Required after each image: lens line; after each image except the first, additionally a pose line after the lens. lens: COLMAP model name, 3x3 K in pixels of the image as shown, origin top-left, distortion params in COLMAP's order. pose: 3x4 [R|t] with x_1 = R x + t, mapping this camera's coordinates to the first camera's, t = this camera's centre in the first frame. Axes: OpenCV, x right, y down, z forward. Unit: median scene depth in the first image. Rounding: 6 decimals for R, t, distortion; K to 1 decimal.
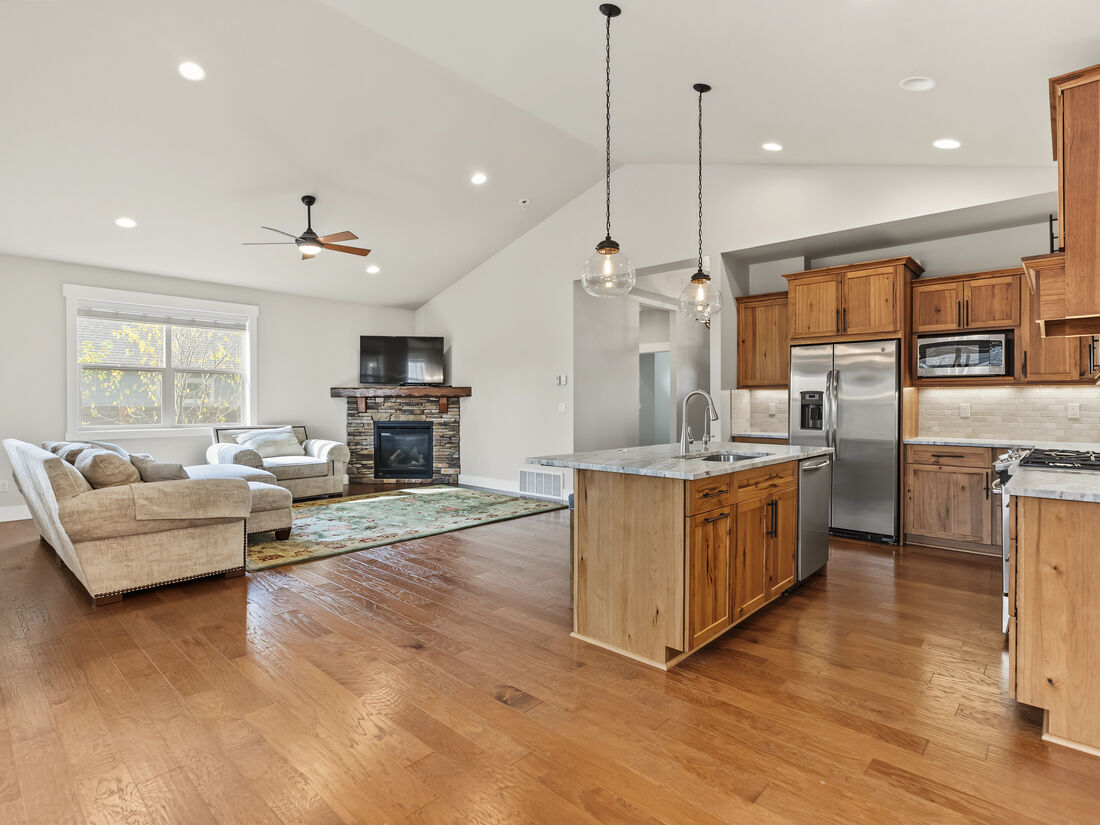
lens RADIAL K [[566.1, 0, 545.5], [0, 566.1, 398.1], [0, 0, 1]] dist [-0.001808, 0.000514]
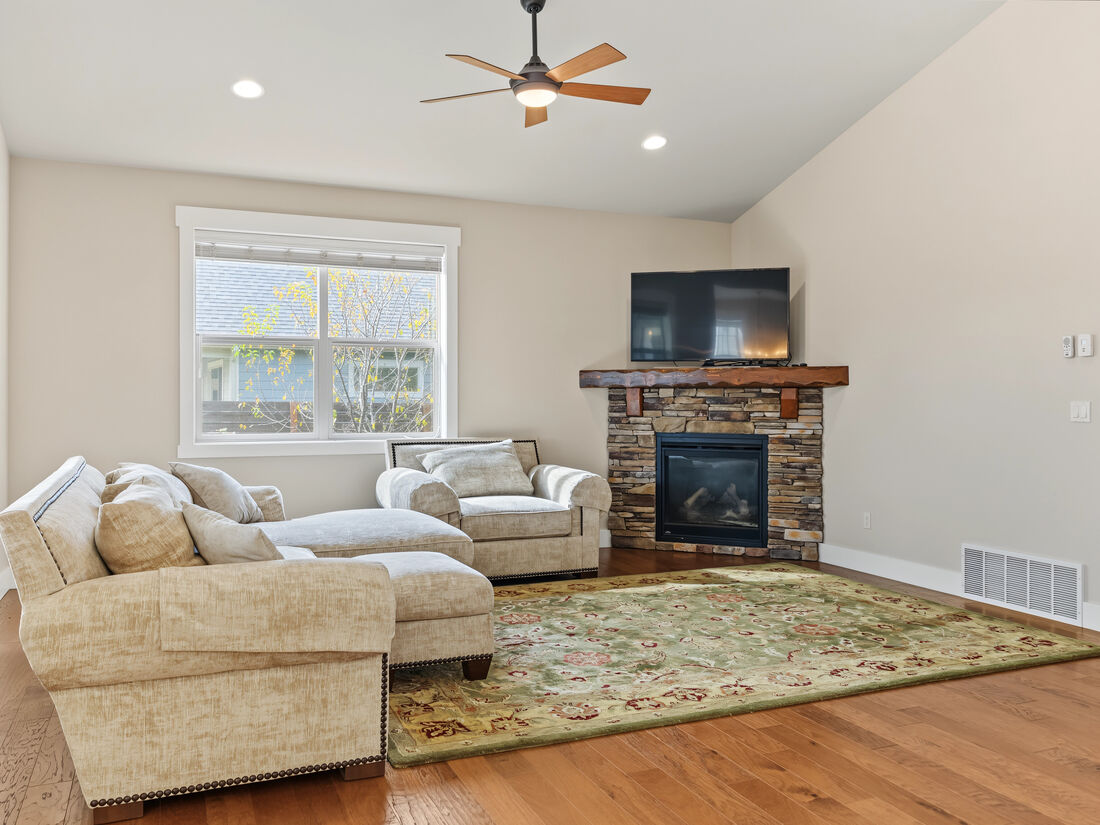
lens RADIAL K [[893.8, 0, 551.4], [0, 893.8, 406.8], [0, 0, 1]] dist [-0.003223, 0.004908]
pose [[0.917368, 0.006853, -0.397981, -0.074121], [0.000373, 0.999837, 0.018078, 0.001517], [0.398040, -0.016733, 0.917216, 0.240451]]
